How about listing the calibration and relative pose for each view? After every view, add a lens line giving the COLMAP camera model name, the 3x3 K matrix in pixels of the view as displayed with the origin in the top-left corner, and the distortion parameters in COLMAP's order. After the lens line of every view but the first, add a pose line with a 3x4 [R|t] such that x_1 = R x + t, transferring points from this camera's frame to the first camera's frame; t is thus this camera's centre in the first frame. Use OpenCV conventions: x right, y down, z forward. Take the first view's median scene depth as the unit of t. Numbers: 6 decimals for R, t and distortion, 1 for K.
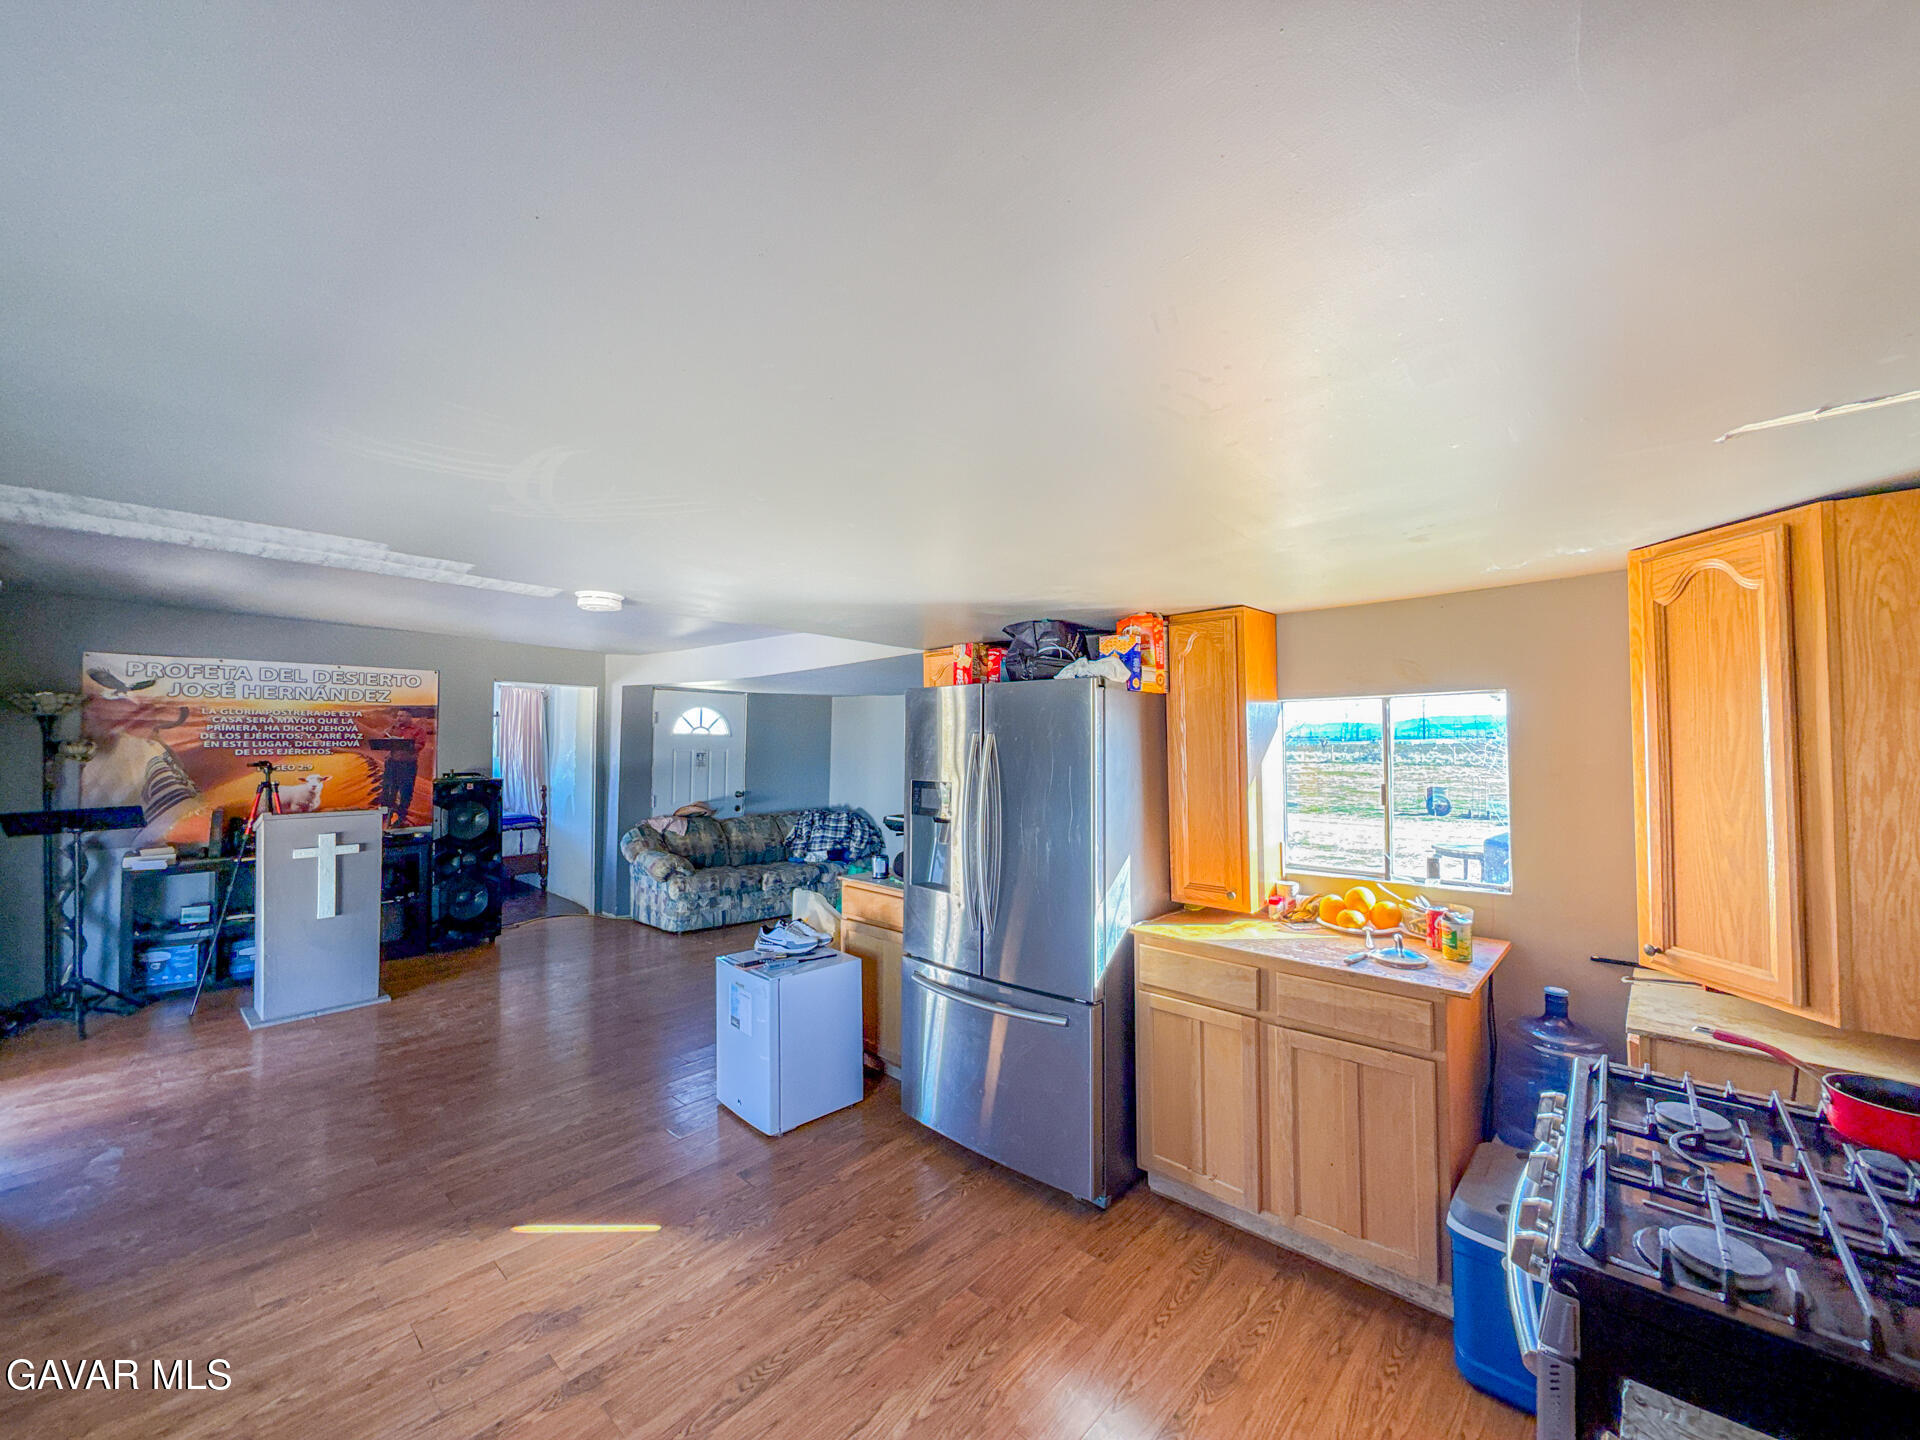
lens RADIAL K [[741.3, 0, 960.0], [0, 741.3, 720.0], [0, 0, 1]] dist [0.000047, 0.000054]
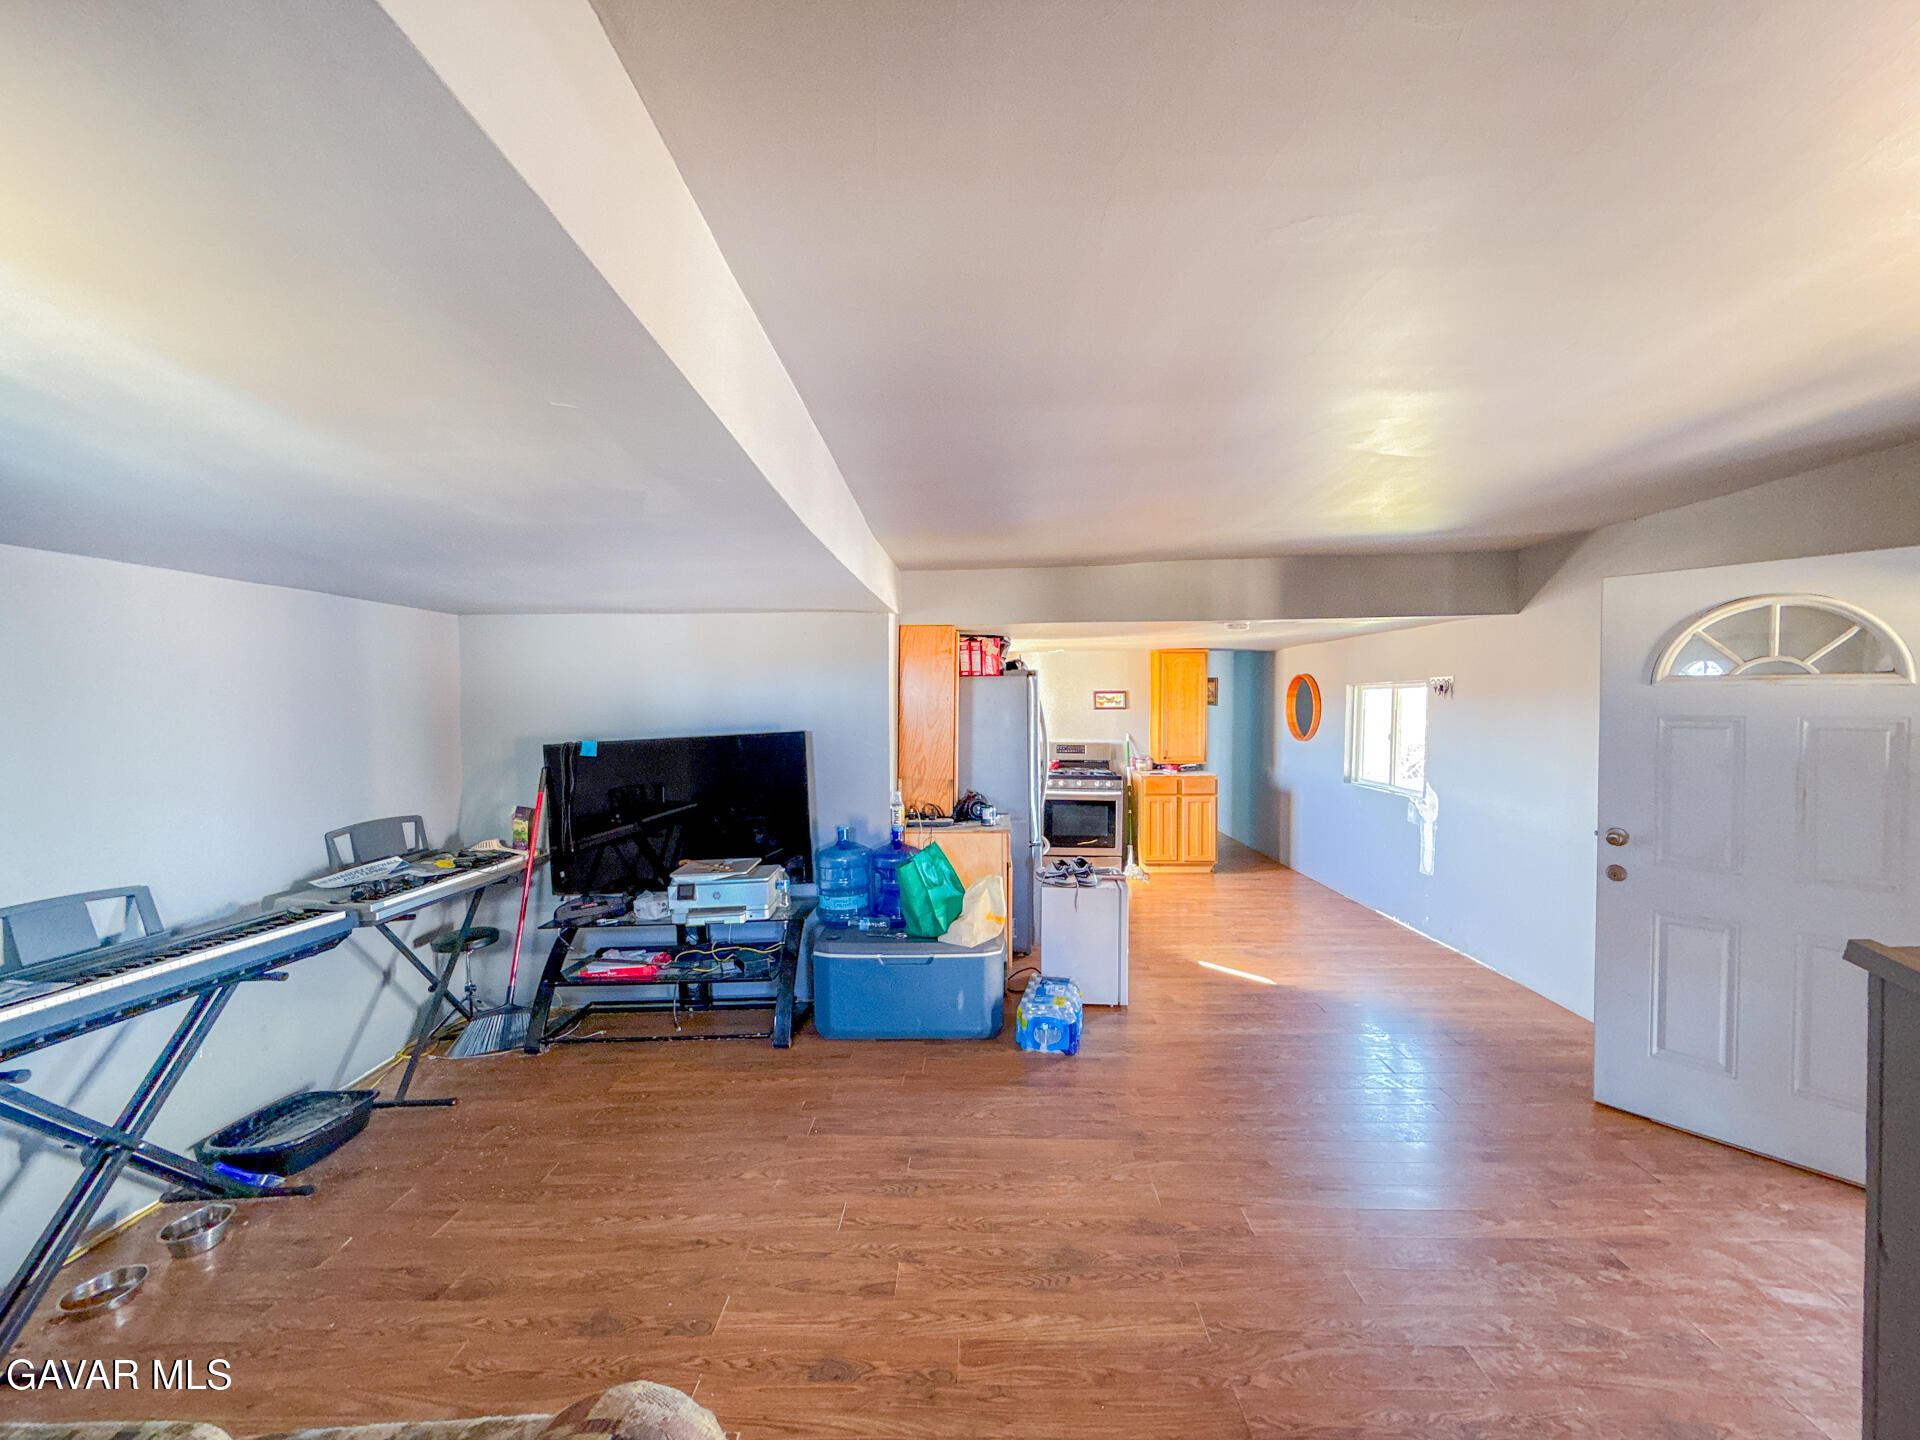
lens RADIAL K [[762.4, 0, 960.0], [0, 762.4, 720.0], [0, 0, 1]] dist [0.000483, 0.000025]
pose [[-0.653039, -0.013375, 0.757206, -1.852163], [-0.013953, 0.999887, 0.005628, 0.086100], [-0.757196, -0.006890, -0.653152, 3.476266]]
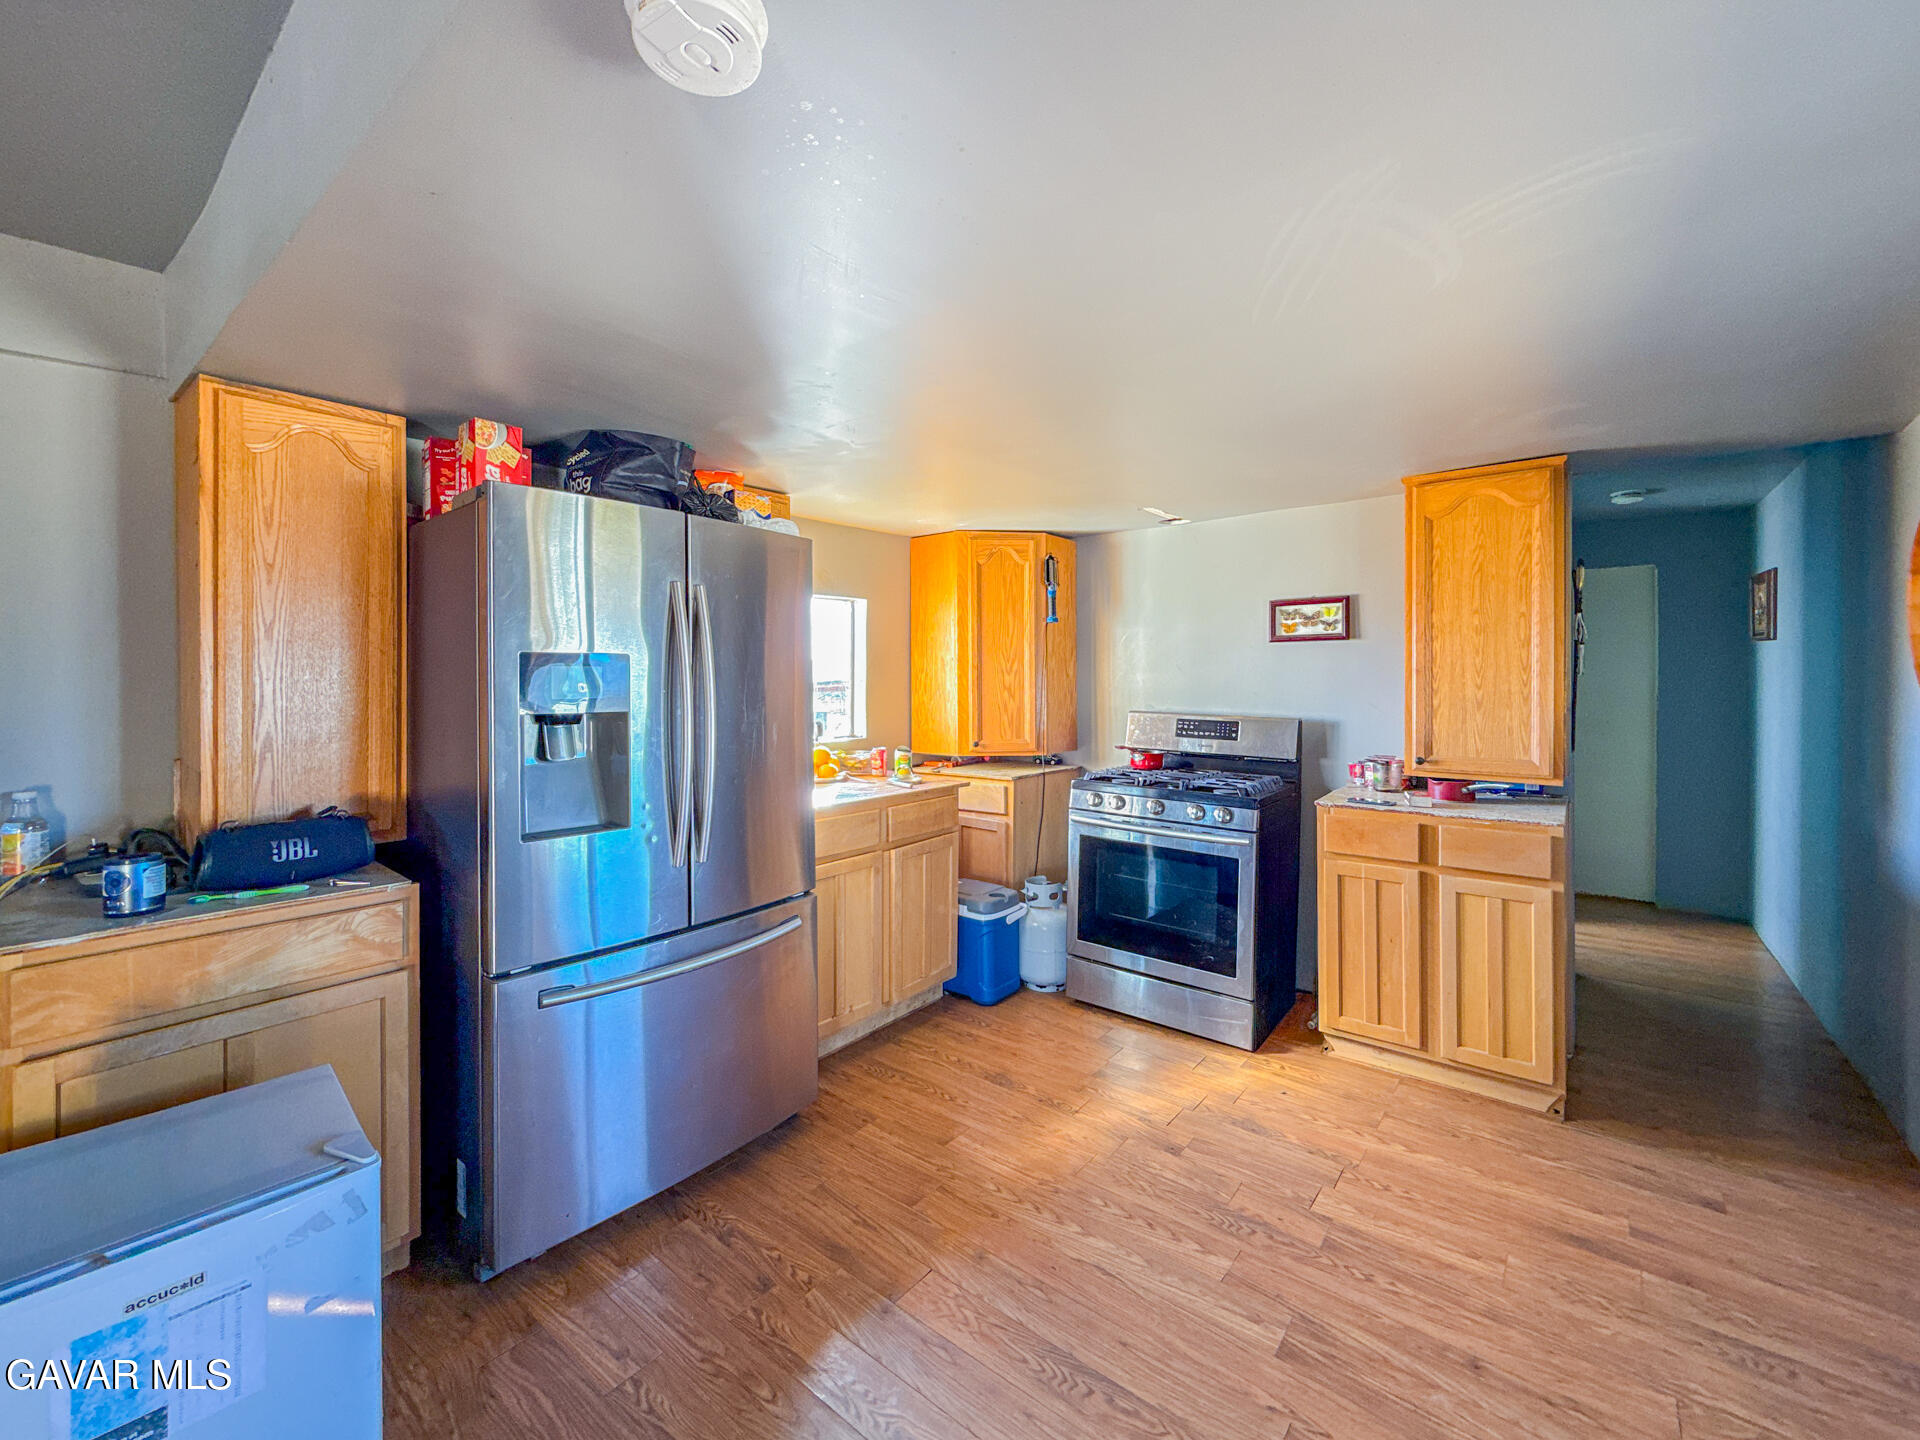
lens RADIAL K [[772.1, 0, 962.4], [0, 772.1, 677.8], [0, 0, 1]] dist [-0.002587, -0.000194]
pose [[-0.045264, 0.004651, 0.998964, -1.047975], [-0.024056, 0.999694, -0.005745, 0.154286], [-0.998685, -0.024291, -0.045138, 1.134205]]
